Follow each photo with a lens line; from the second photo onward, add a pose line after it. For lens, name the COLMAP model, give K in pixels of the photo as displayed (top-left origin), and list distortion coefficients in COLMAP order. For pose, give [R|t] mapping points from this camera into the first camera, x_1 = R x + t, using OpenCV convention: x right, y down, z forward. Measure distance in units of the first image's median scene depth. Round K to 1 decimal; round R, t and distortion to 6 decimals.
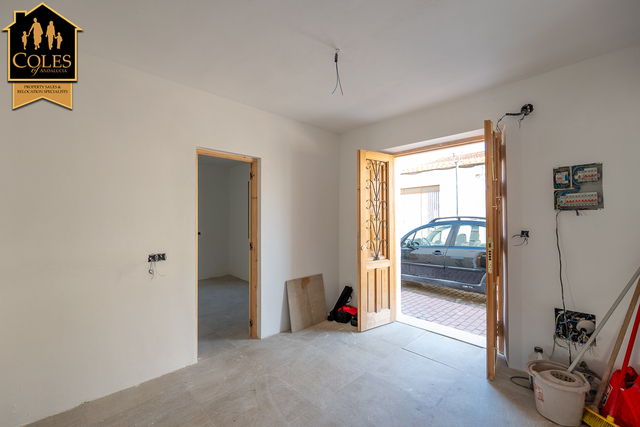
lens RADIAL K [[270.5, 0, 320.9], [0, 270.5, 215.3], [0, 0, 1]] dist [-0.003210, -0.000342]
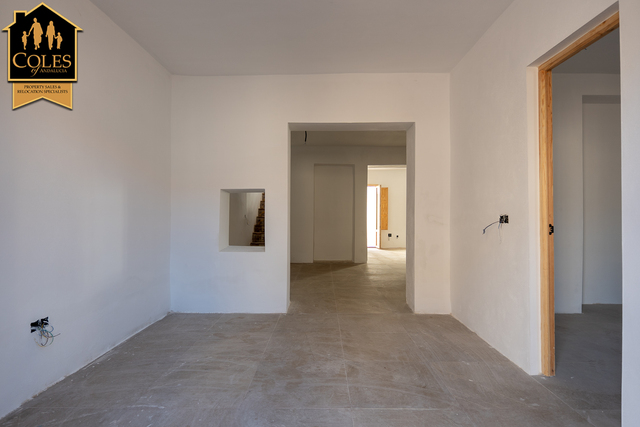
lens RADIAL K [[334.4, 0, 321.1], [0, 334.4, 212.5], [0, 0, 1]] dist [-0.011427, -0.000828]
pose [[-0.693264, 0.002125, -0.720681, 0.643002], [0.011103, 0.999908, -0.007732, 0.145599], [0.720598, -0.013363, -0.693224, 1.439198]]
